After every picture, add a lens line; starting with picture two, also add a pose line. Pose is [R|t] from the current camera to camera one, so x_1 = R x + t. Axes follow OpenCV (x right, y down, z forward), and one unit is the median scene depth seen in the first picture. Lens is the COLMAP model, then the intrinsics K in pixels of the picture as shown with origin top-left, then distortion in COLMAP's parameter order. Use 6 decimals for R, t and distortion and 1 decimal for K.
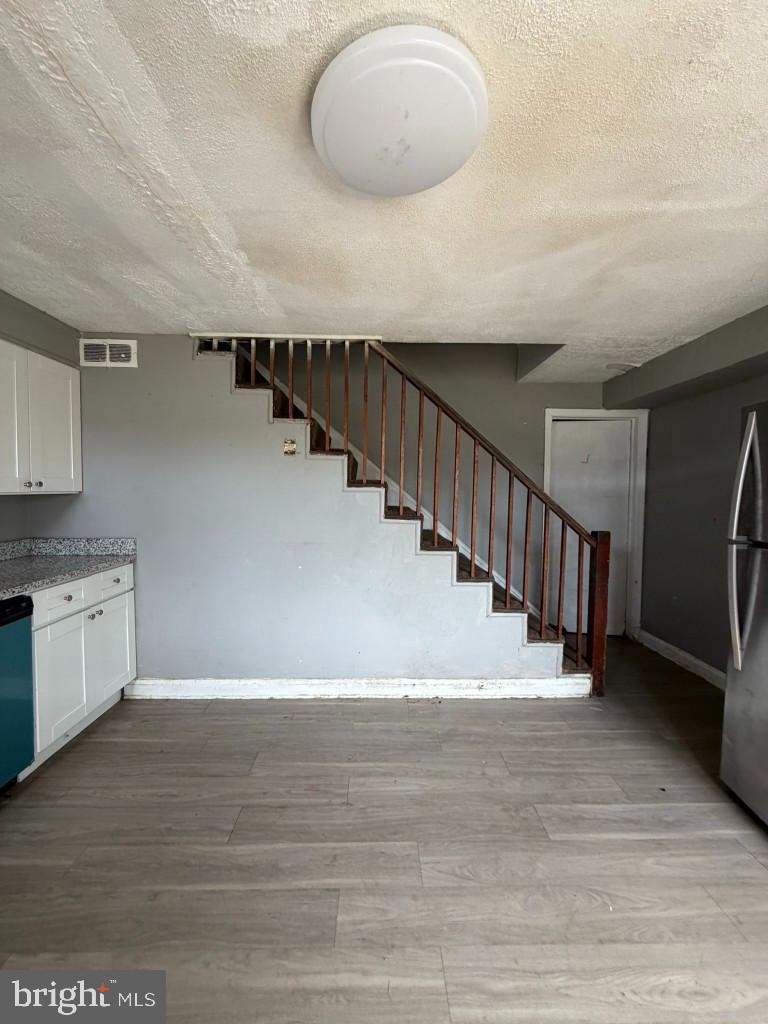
lens RADIAL K [[406.0, 0, 385.7], [0, 406.0, 506.7], [0, 0, 1]] dist [-0.001515, -0.000118]
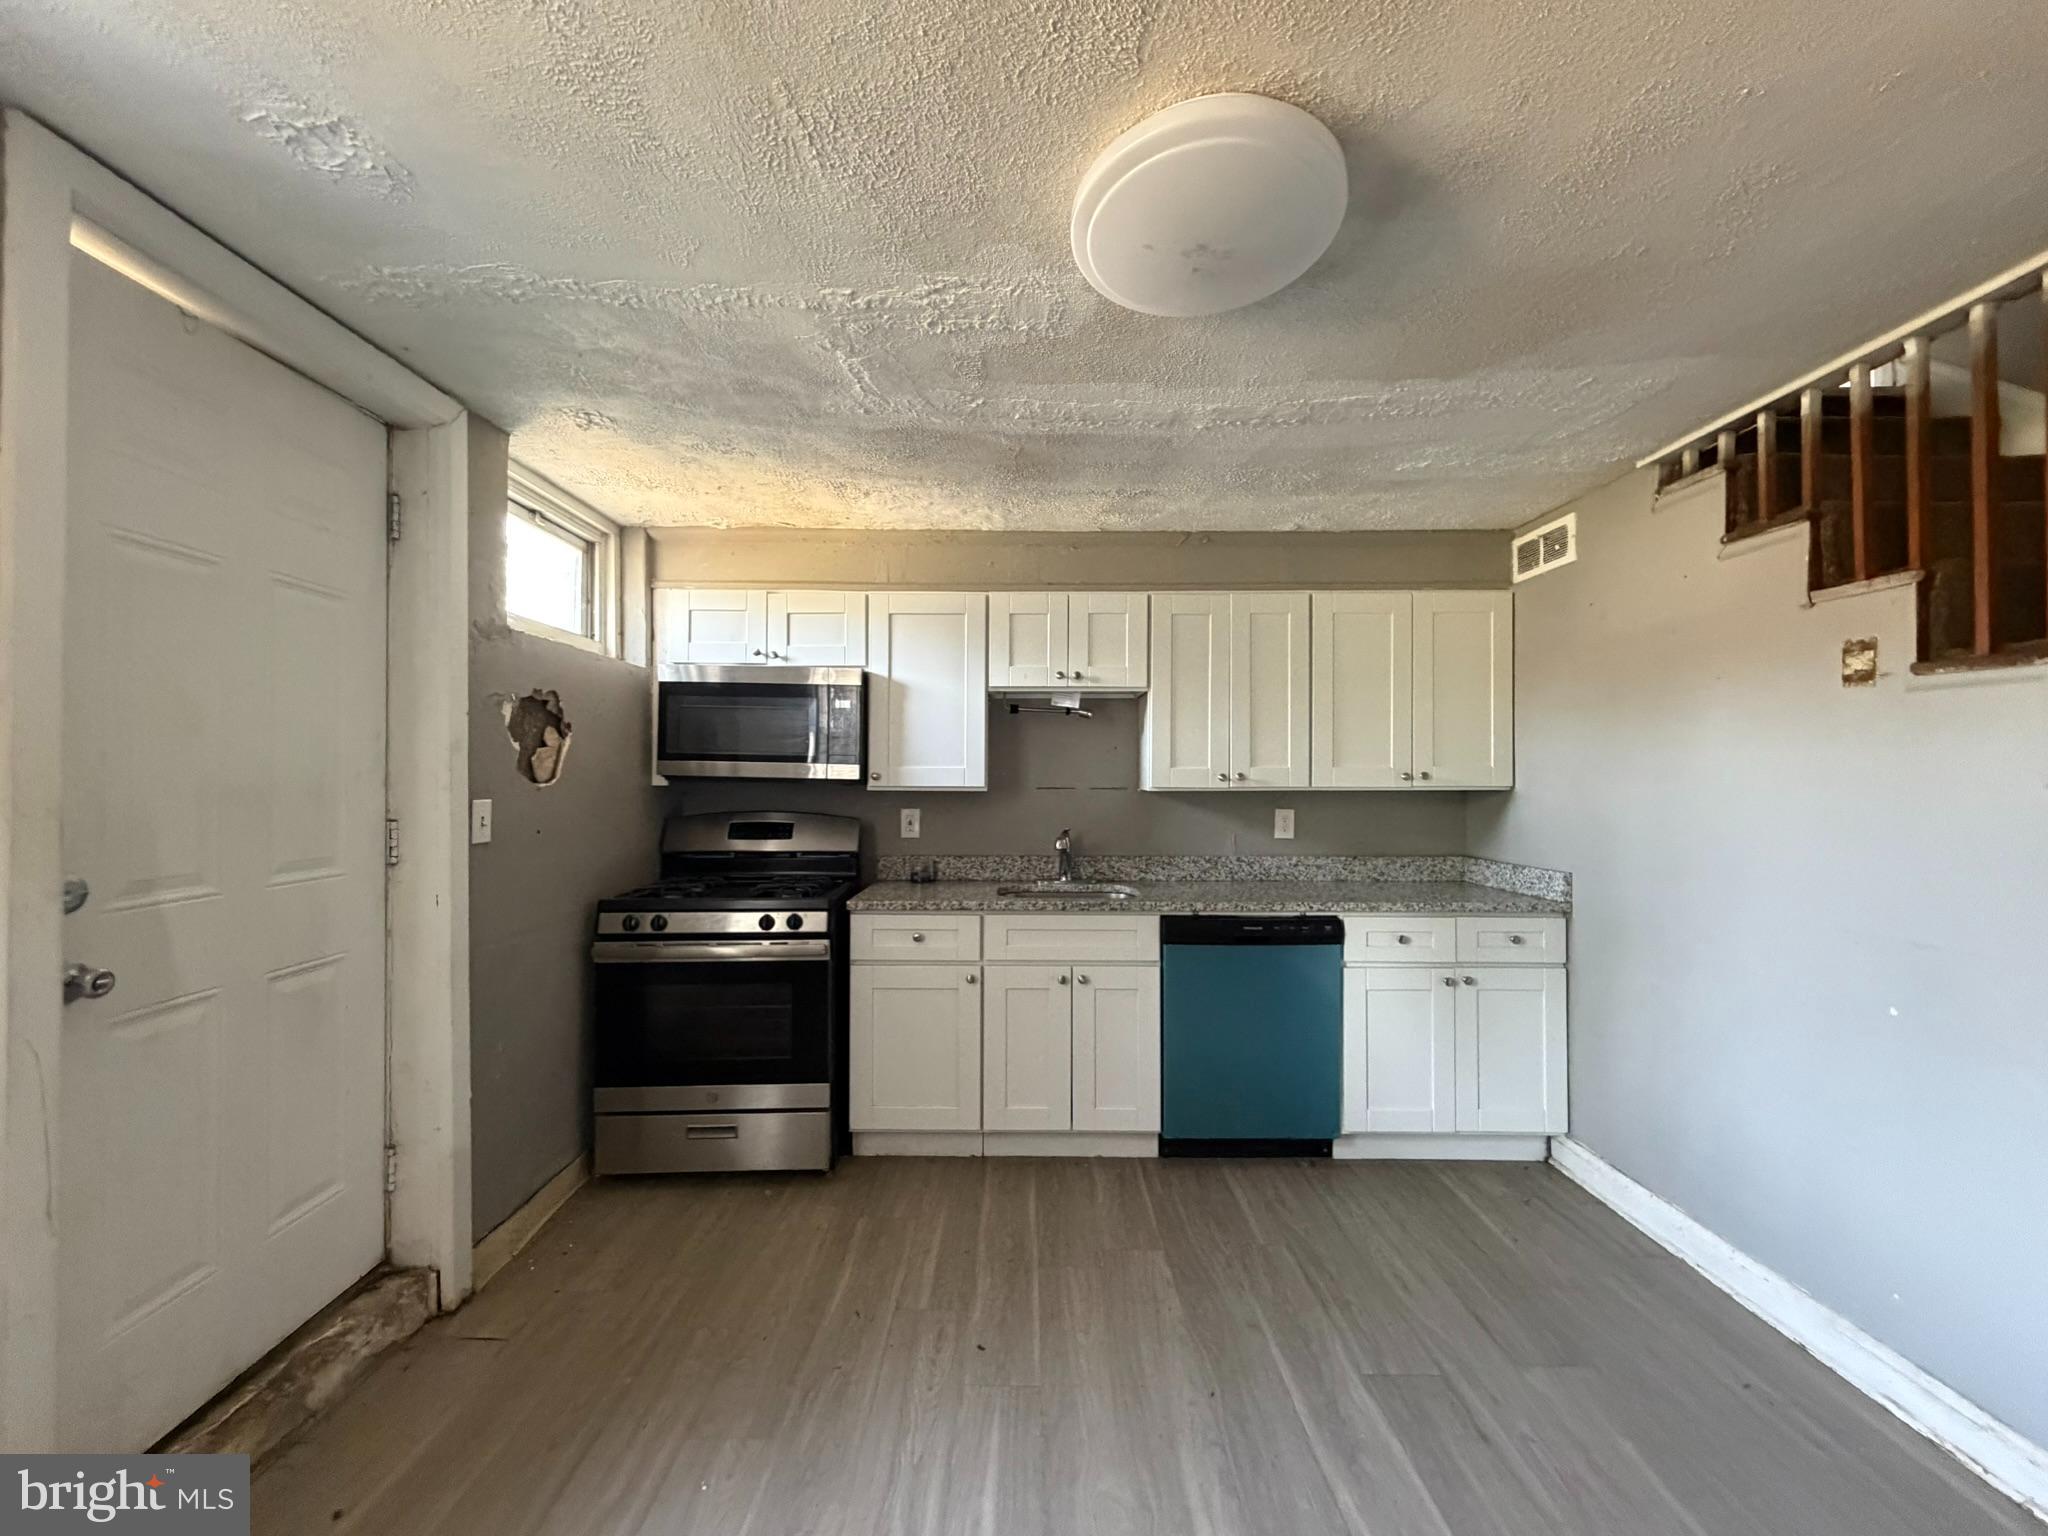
lens RADIAL K [[814.6, 0, 1024.0], [0, 814.6, 768.0], [0, 0, 1]] dist [-0.000759, -0.000025]
pose [[-0.019729, -0.023186, -0.999536, 0.487043], [-0.043940, 0.998785, -0.022301, -0.005936], [0.998839, 0.043479, -0.020724, 0.287191]]
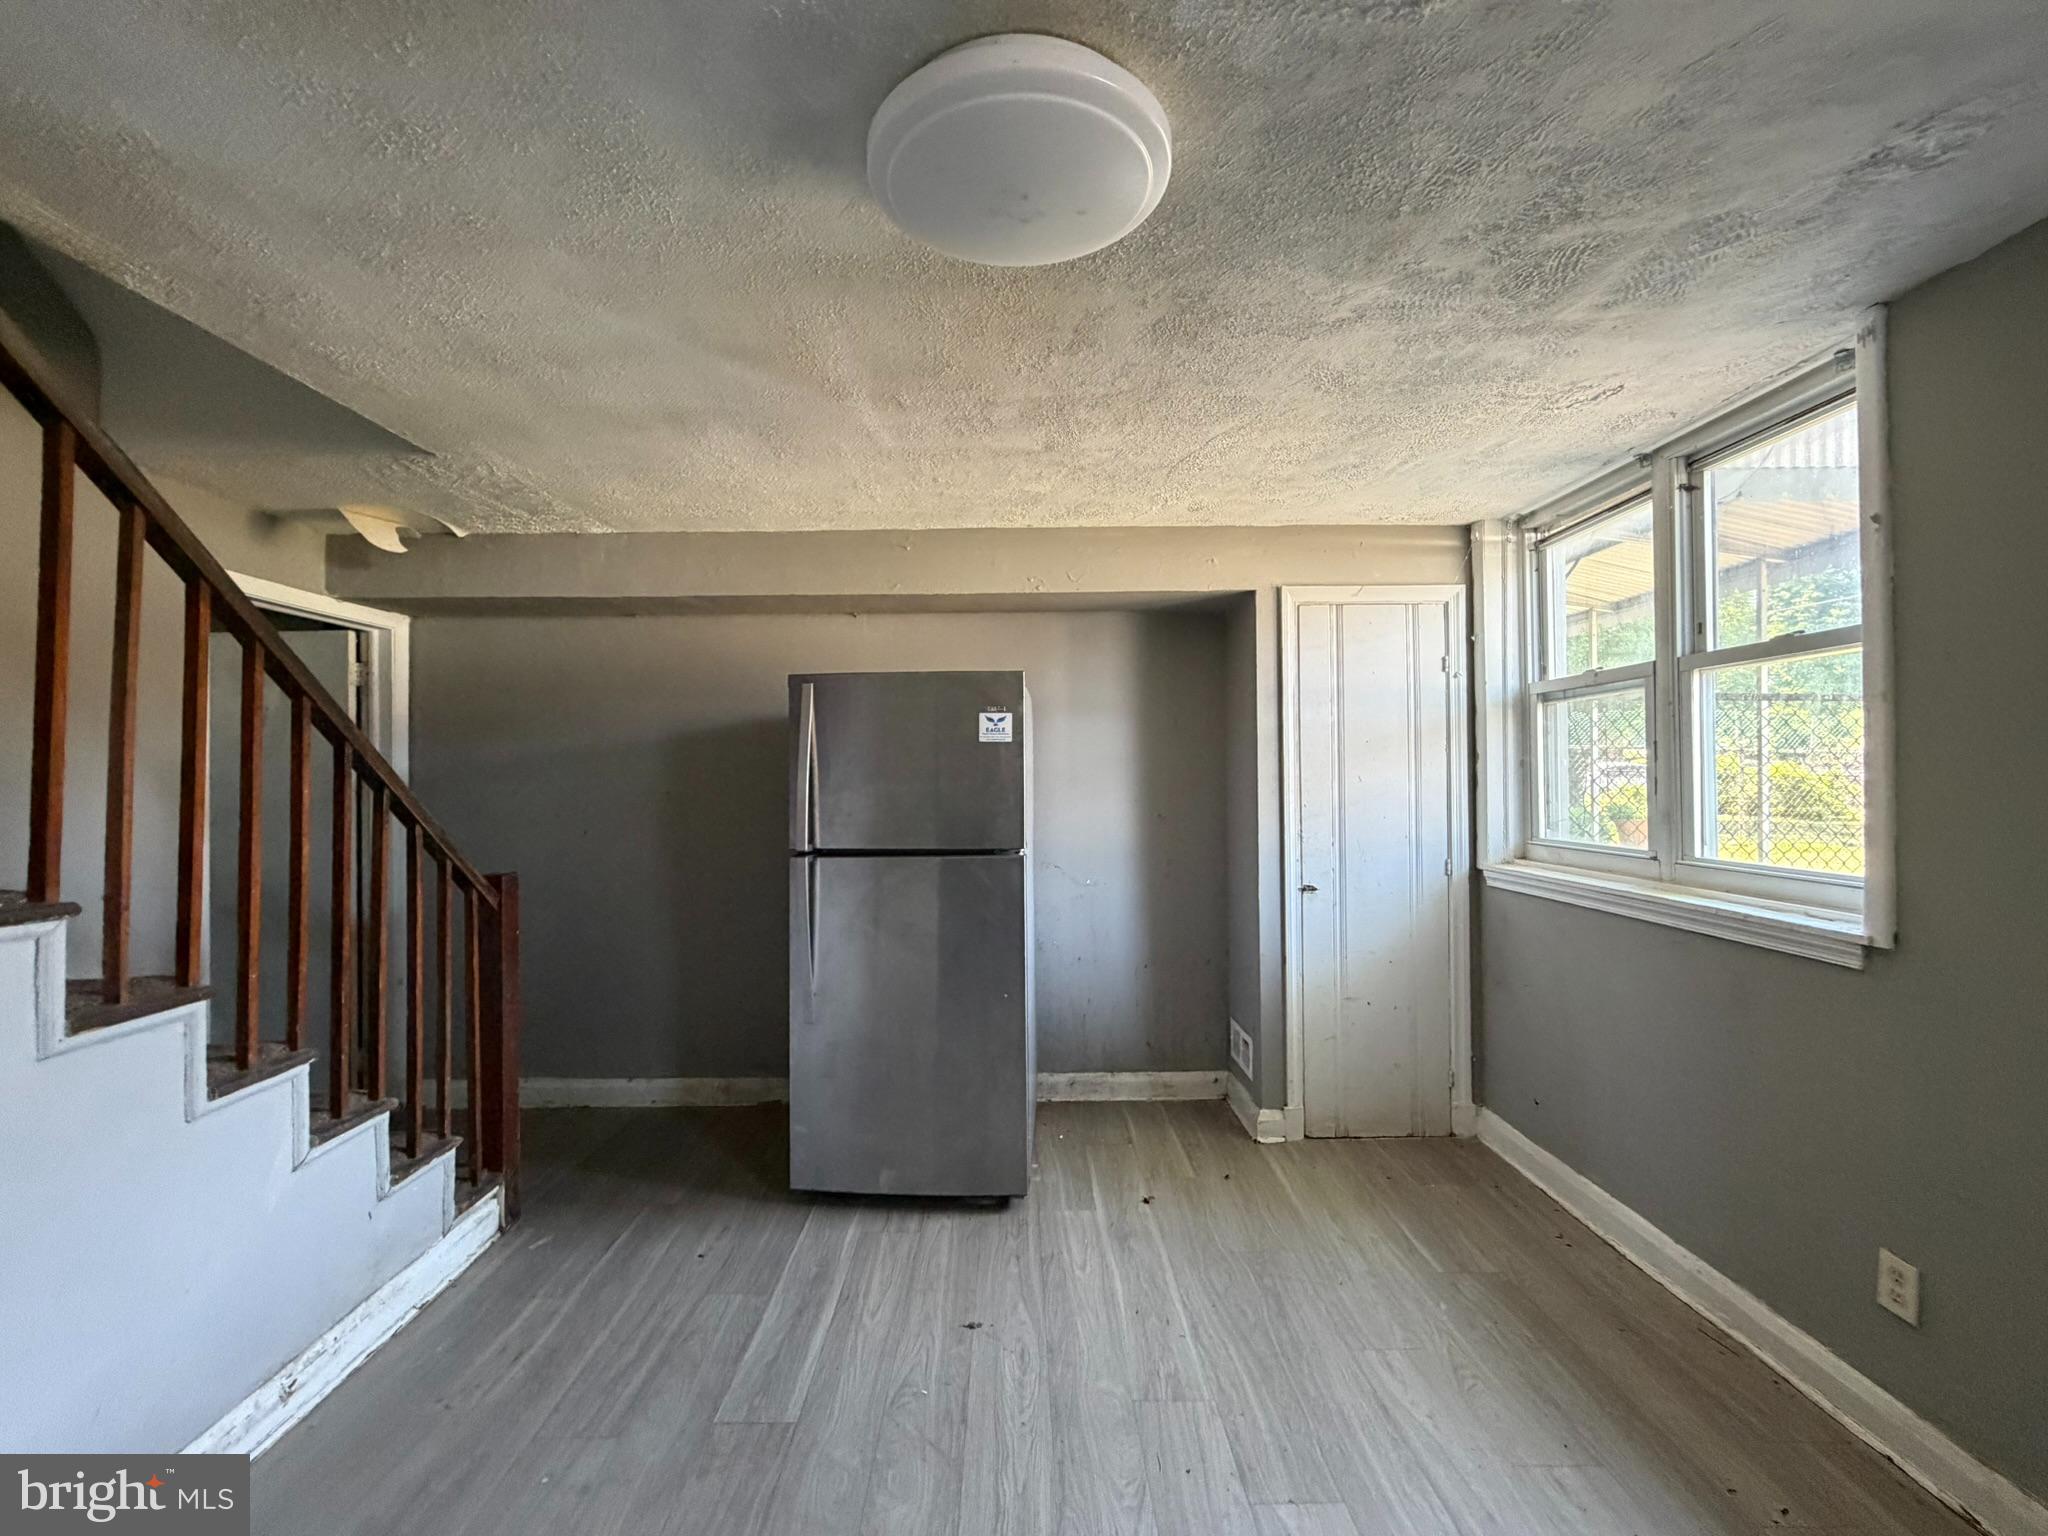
lens RADIAL K [[819.8, 0, 1000.6], [0, 819.8, 768.8], [0, 0, 1]] dist [0.000523, 0.000000]
pose [[0.033000, 0.000011, 0.999455, -0.418204], [0.049636, 0.998766, -0.001650, -0.031874], [-0.998222, 0.049664, 0.032959, 0.380259]]
